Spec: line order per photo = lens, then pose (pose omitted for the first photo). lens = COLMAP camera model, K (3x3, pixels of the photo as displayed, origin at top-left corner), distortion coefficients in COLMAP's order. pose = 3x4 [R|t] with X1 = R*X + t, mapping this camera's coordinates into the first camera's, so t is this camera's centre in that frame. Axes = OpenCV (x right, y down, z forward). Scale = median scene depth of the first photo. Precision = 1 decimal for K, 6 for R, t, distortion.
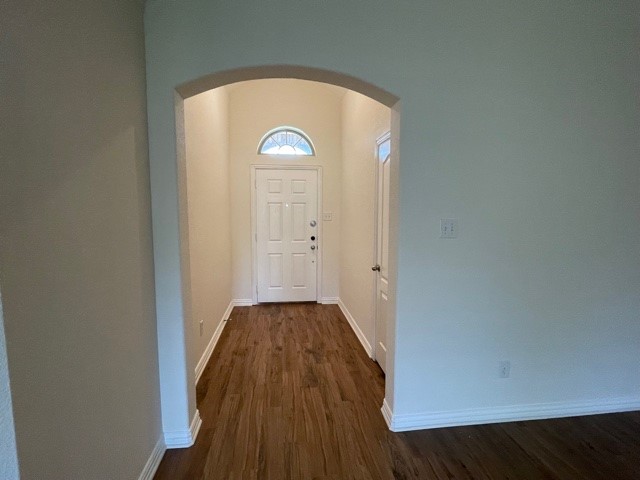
lens RADIAL K [[333.0, 0, 318.8], [0, 333.0, 238.1], [0, 0, 1]] dist [-0.000969, -0.001353]
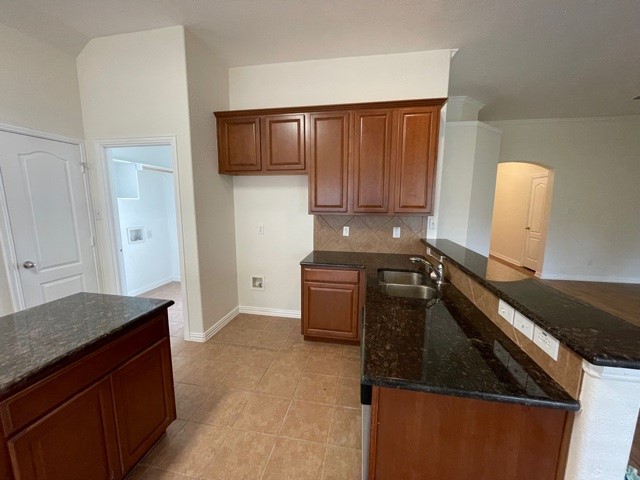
lens RADIAL K [[258.5, 0, 321.0], [0, 258.5, 239.9], [0, 0, 1]] dist [-0.001507, 0.000062]
pose [[0.958786, 0.051562, -0.279410, -0.463739], [-0.038134, 0.997851, 0.053288, 0.081453], [0.281558, -0.040437, 0.958692, -0.777729]]
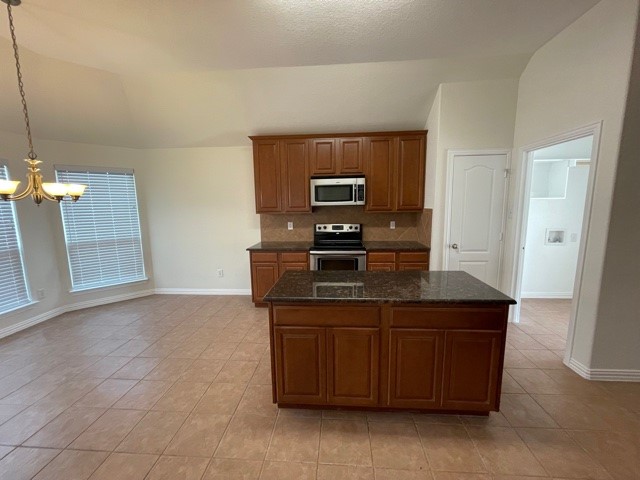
lens RADIAL K [[258.5, 0, 320.9], [0, 258.5, 239.4], [0, 0, 1]] dist [-0.001507, 0.000062]
pose [[-0.174025, 0.145111, -0.973991, -0.383789], [-0.080905, 0.983632, 0.161003, 0.073507], [0.981412, 0.106819, -0.159436, -0.724595]]
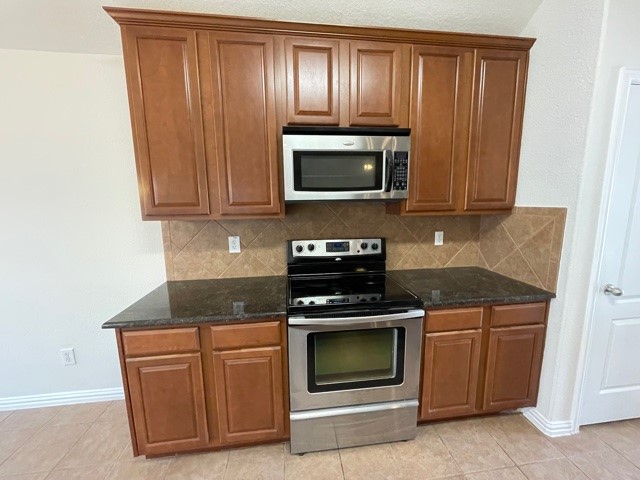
lens RADIAL K [[258.5, 0, 320.2], [0, 258.5, 239.2], [0, 0, 1]] dist [-0.001507, 0.000062]
pose [[0.020554, 0.158594, -0.987130, -0.786655], [-0.086614, 0.983909, 0.156273, 0.092818], [0.996030, 0.082287, 0.033959, -0.840400]]
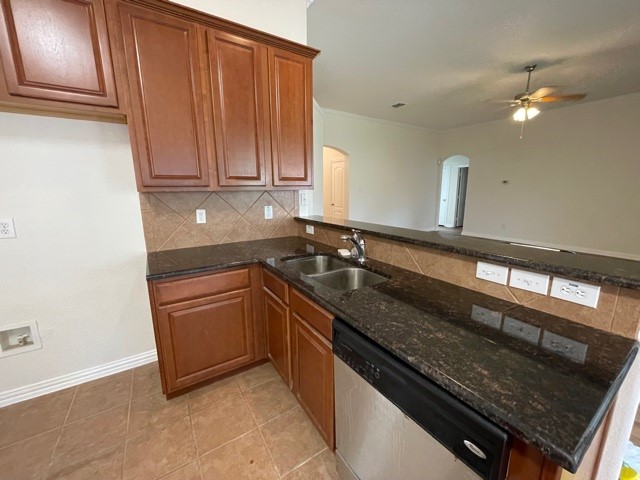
lens RADIAL K [[258.5, 0, 322.9], [0, 258.5, 239.2], [0, 0, 1]] dist [-0.001507, 0.000062]
pose [[0.891724, -0.087901, 0.443962, -0.589092], [0.045301, 0.993367, 0.105689, 0.092600], [-0.450307, -0.074133, 0.889791, -0.643021]]
